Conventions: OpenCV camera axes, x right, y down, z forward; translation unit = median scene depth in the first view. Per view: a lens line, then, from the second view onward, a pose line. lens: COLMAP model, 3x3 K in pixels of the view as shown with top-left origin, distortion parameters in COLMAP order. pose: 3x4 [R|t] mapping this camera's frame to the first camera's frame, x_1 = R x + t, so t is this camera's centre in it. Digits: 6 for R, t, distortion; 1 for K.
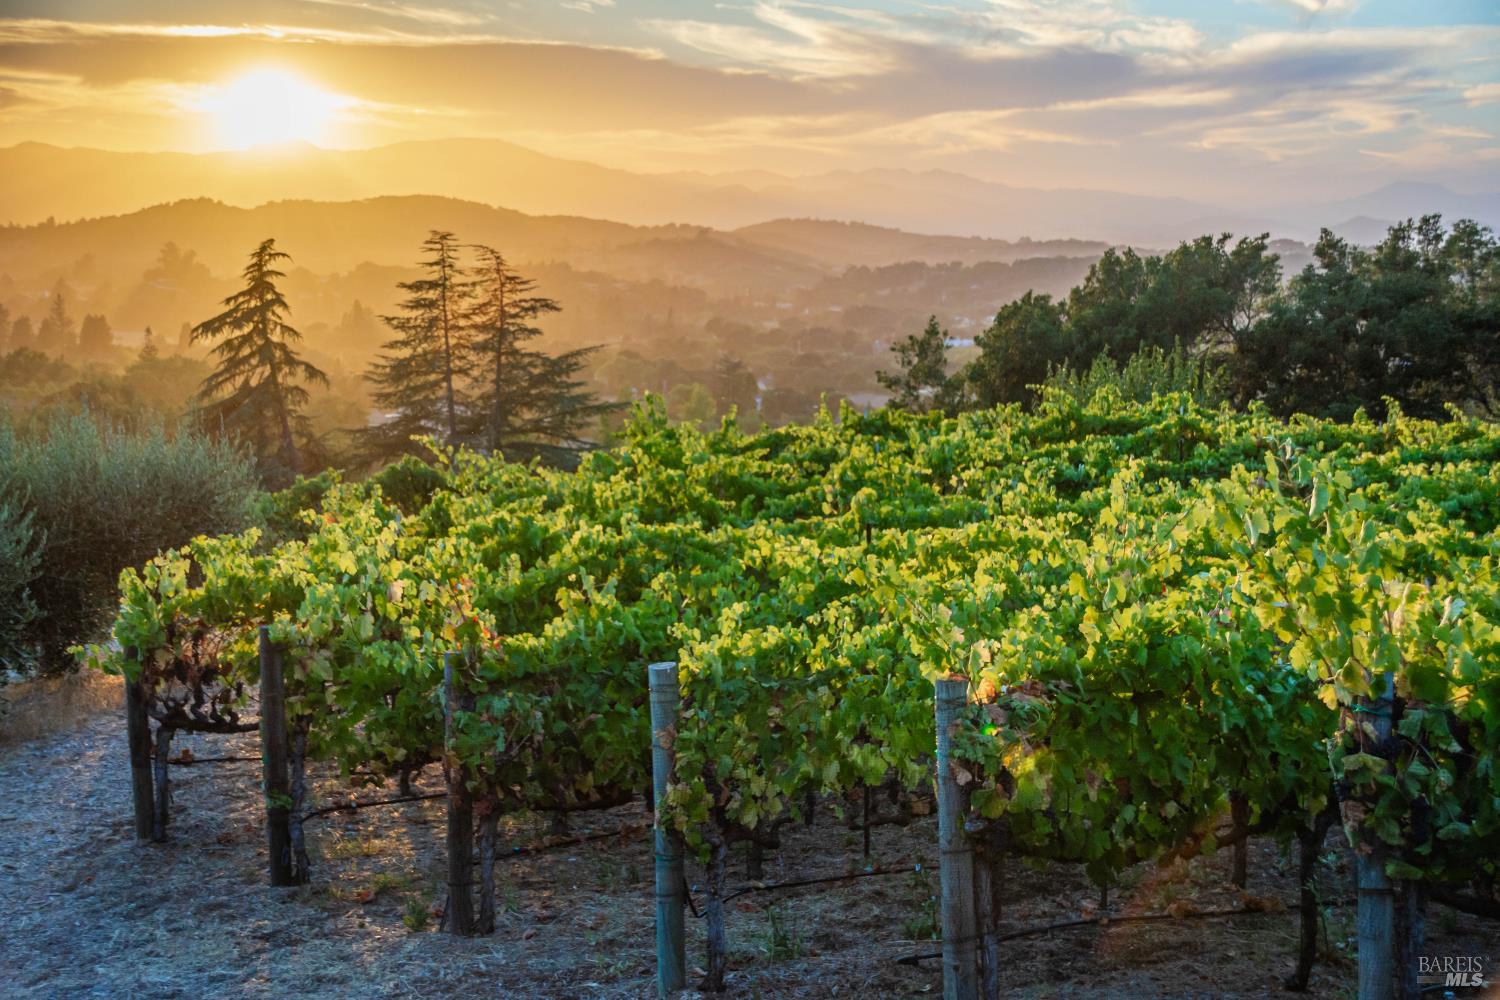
lens RADIAL K [[2129.4, 0, 751.2], [0, 2129.4, 514.3], [0, 0, 1]] dist [0.039874, 0.000000]
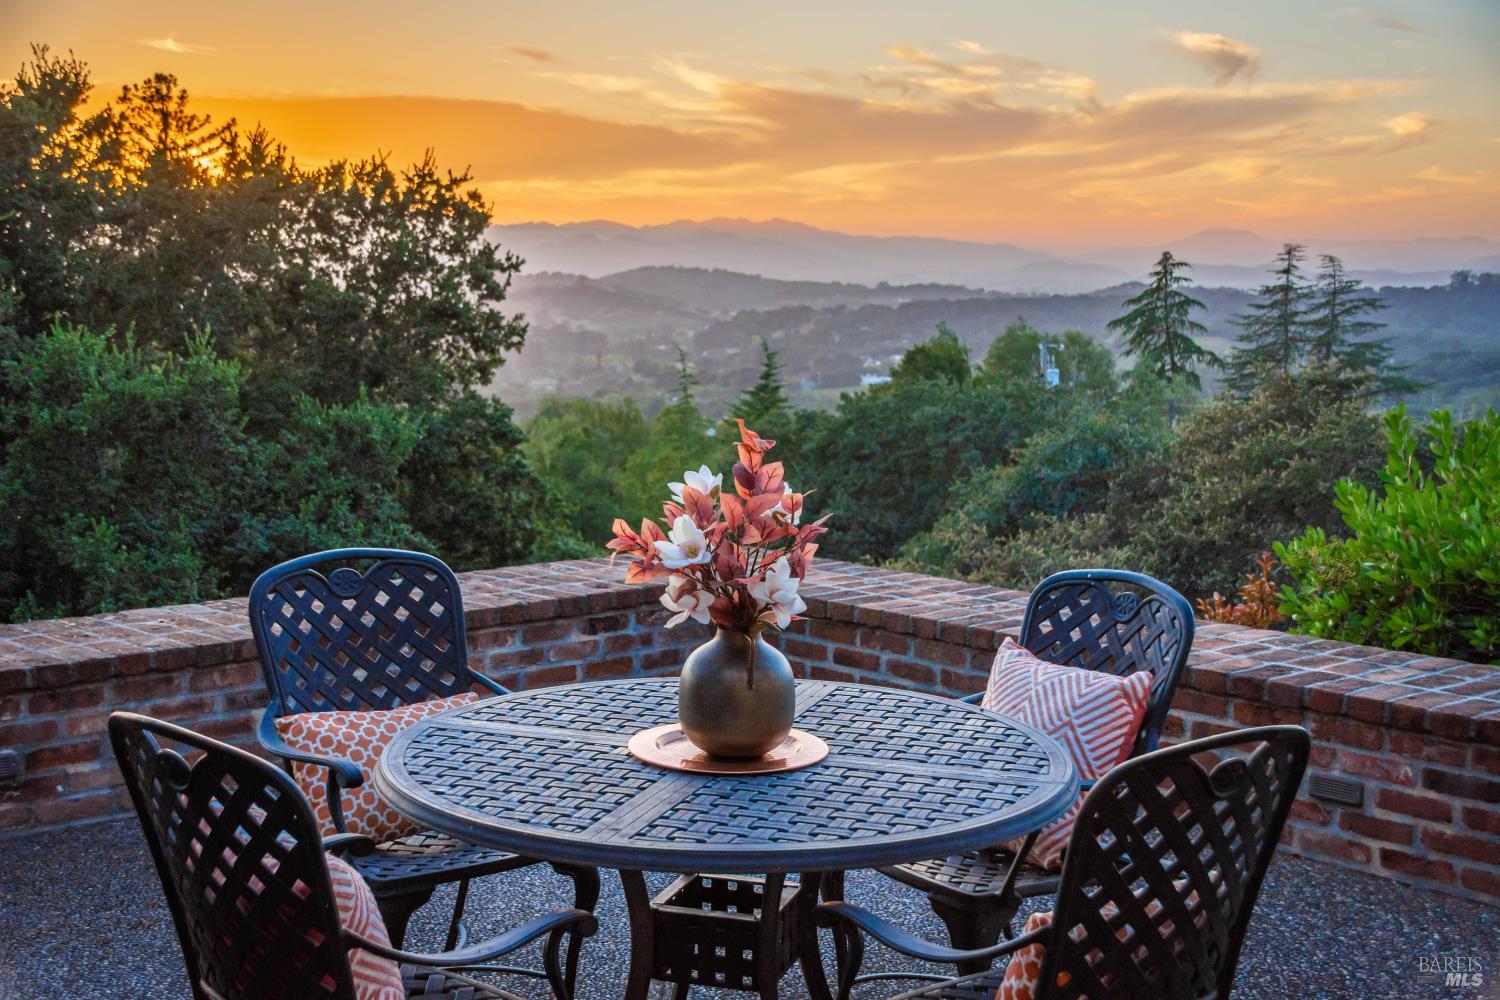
lens RADIAL K [[2129.4, 0, 754.6], [0, 2129.4, 496.4], [0, 0, 1]] dist [0.039874, 0.000000]
pose [[0.993690, -0.020088, 0.110351, -0.578653], [0.023549, 0.999268, -0.030156, 0.039533], [-0.109665, 0.032564, 0.993435, -0.166123]]
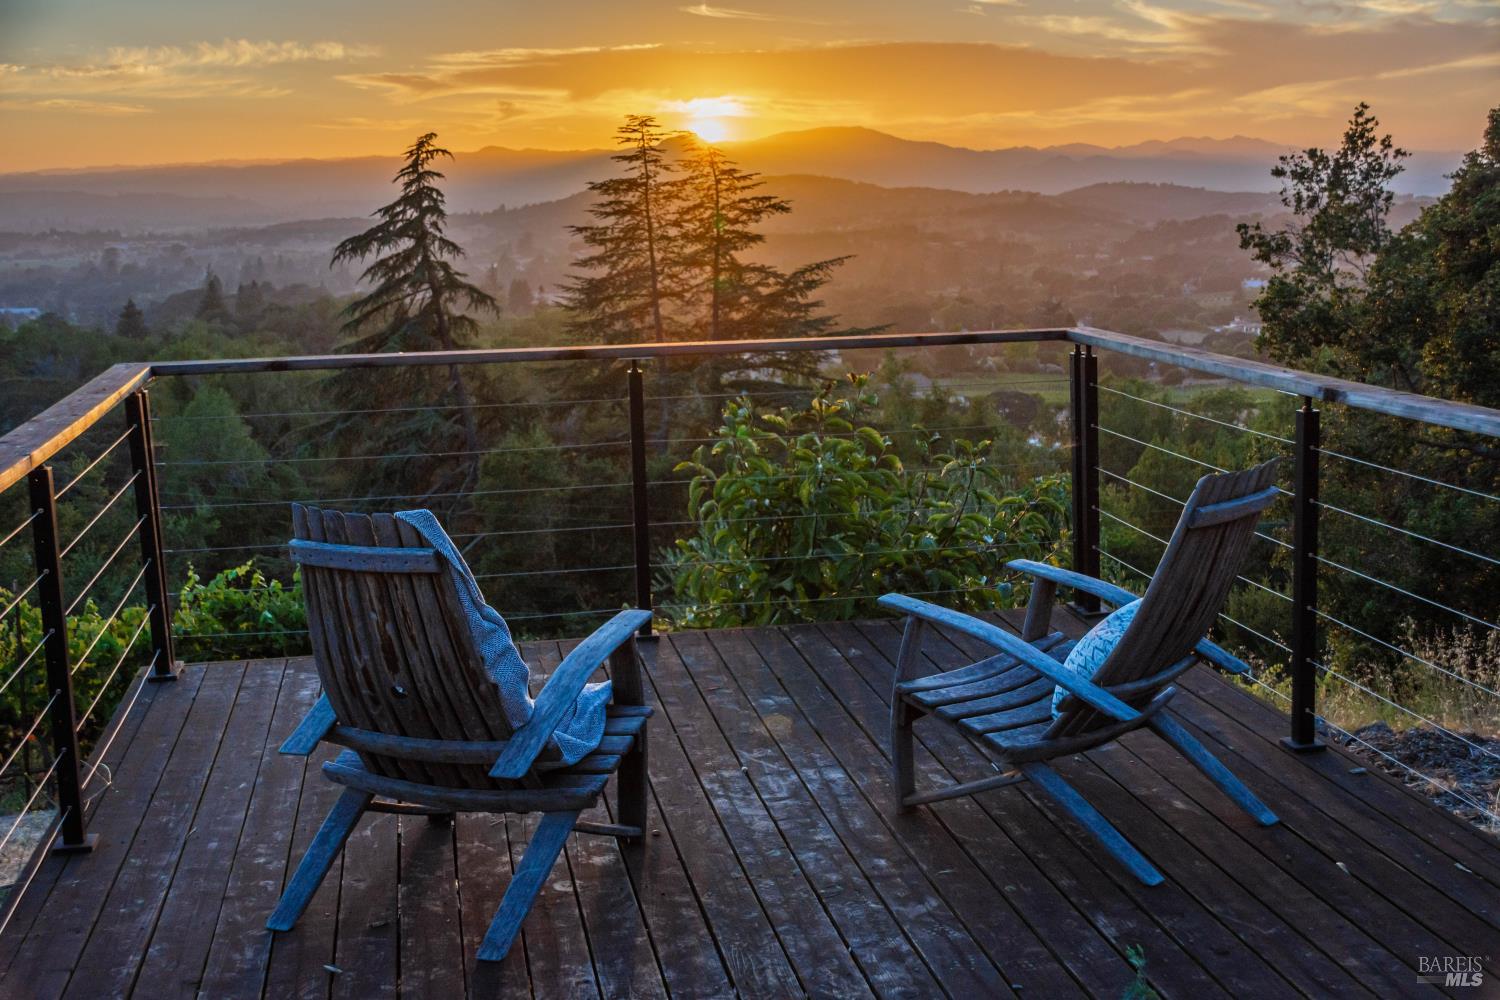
lens RADIAL K [[1719.9, 0, 757.5], [0, 1719.9, 496.1], [0, 0, 1]] dist [0.034123, 0.000000]
pose [[0.983198, -0.004914, -0.182474, 0.013809], [0.011230, 0.999372, 0.033596, -0.012183], [0.182194, -0.035081, 0.982637, 0.368700]]
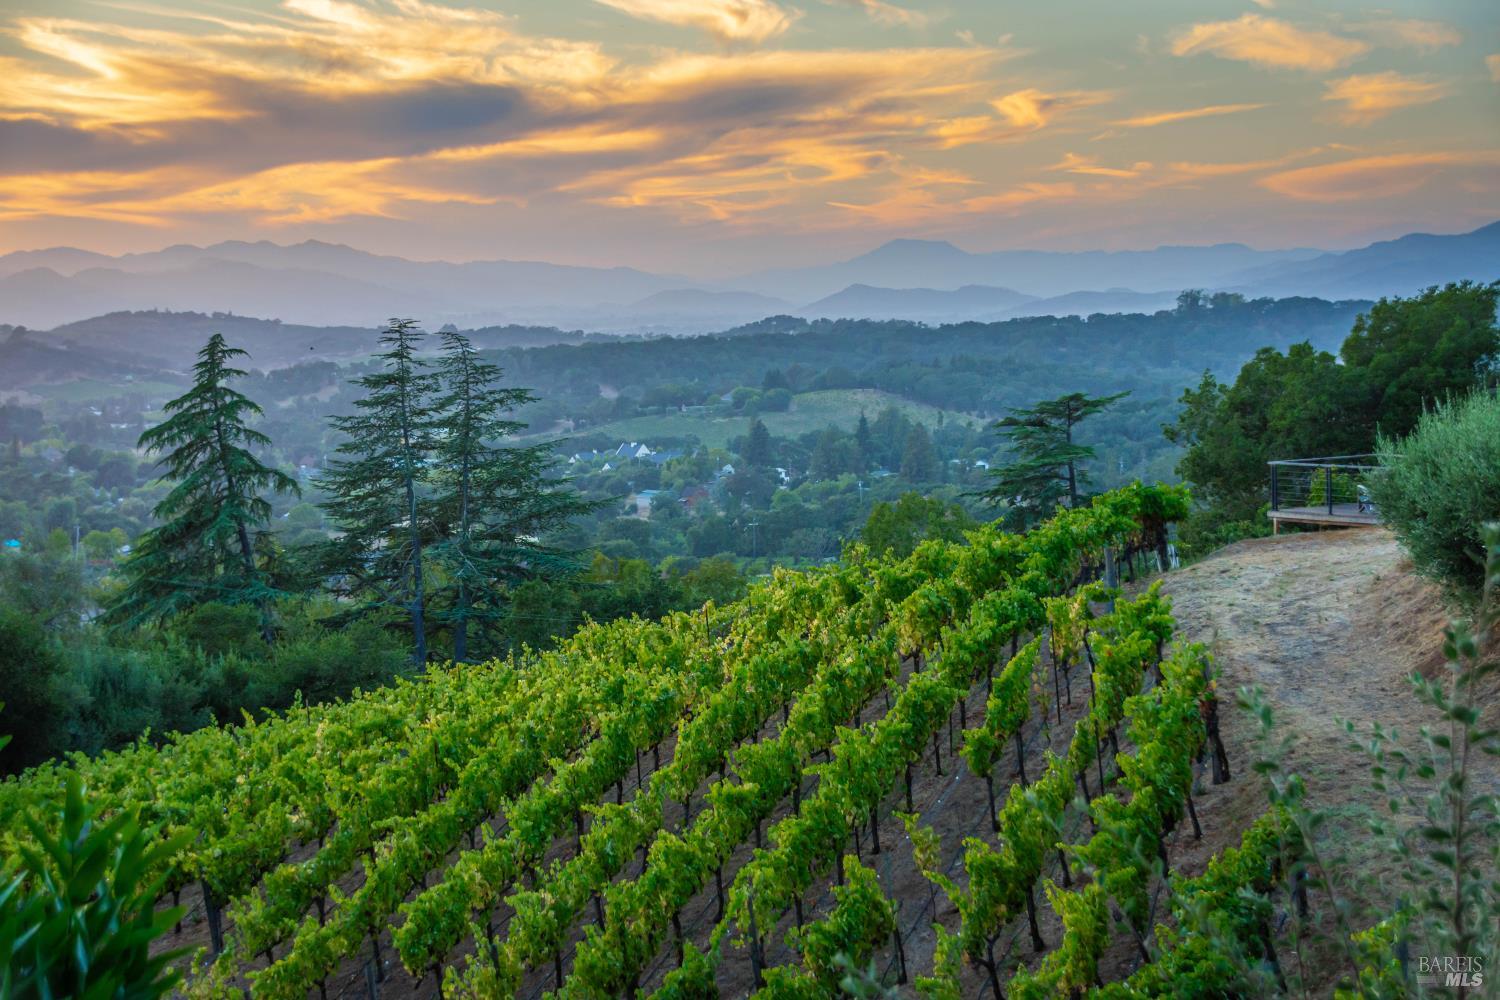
lens RADIAL K [[2851.3, 0, 745.2], [0, 2851.3, 496.8], [0, 0, 1]] dist [0.039962, 0.000000]
pose [[0.967322, -0.051690, 0.248227, -0.303041], [0.068903, 0.995747, -0.061159, 0.024419], [-0.244009, 0.076264, 0.966769, -0.183654]]
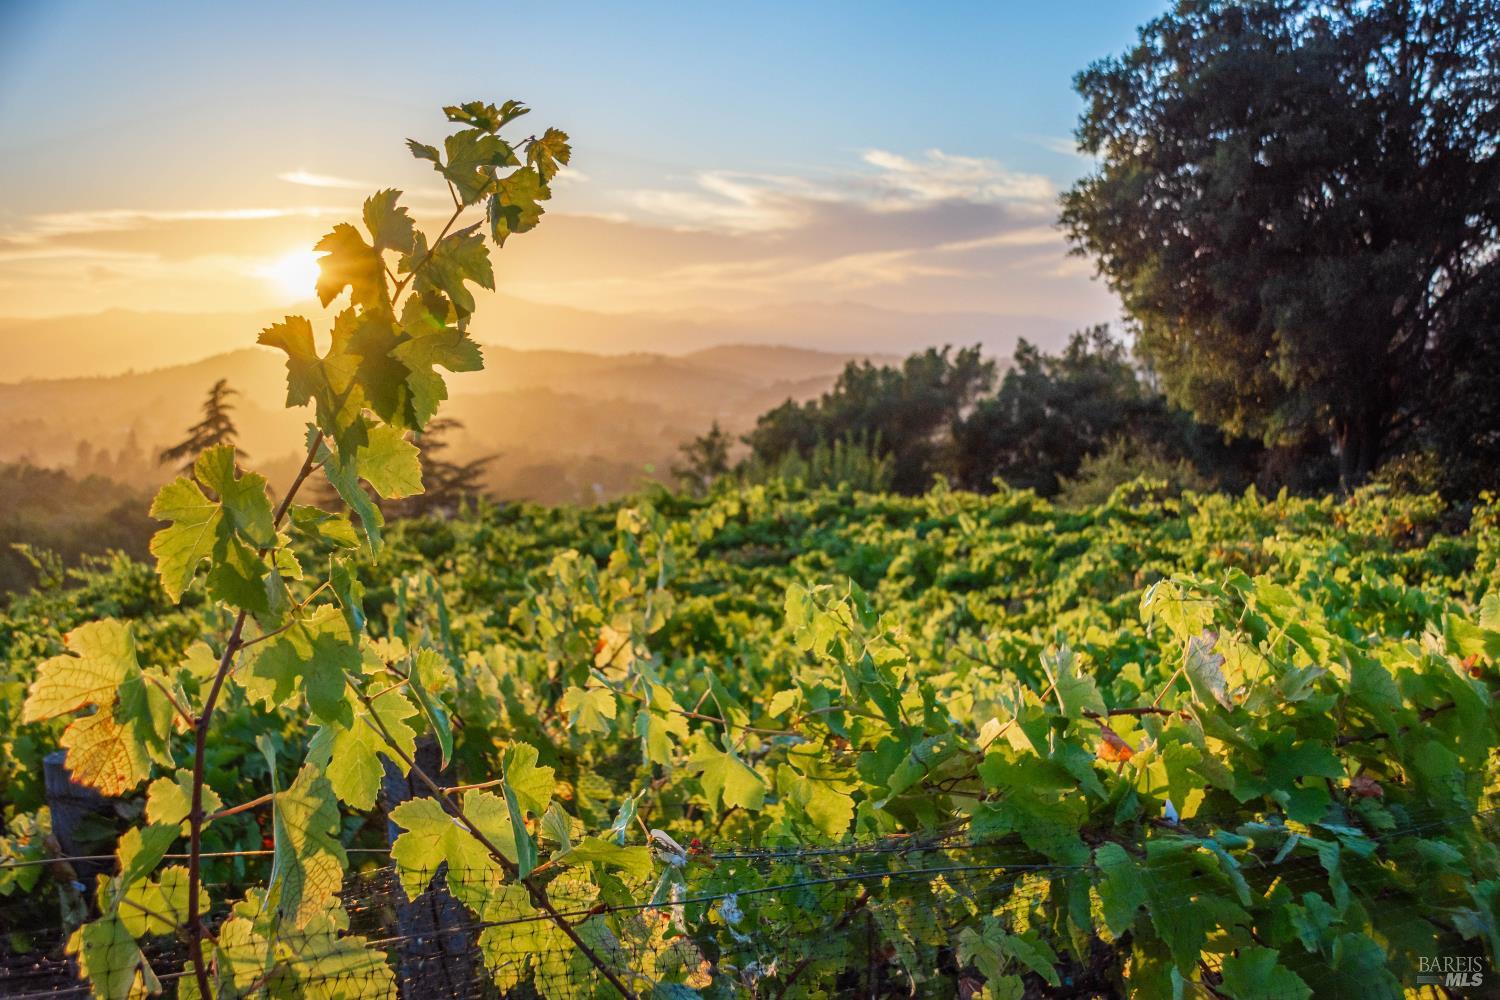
lens RADIAL K [[1719.9, 0, 746.9], [0, 1719.9, 508.8], [0, 0, 1]] dist [0.034123, 0.000000]
pose [[0.998913, -0.041881, 0.020447, 0.050907], [0.042719, 0.998186, -0.042426, 0.000415], [-0.018633, 0.043253, 0.998890, 0.005713]]
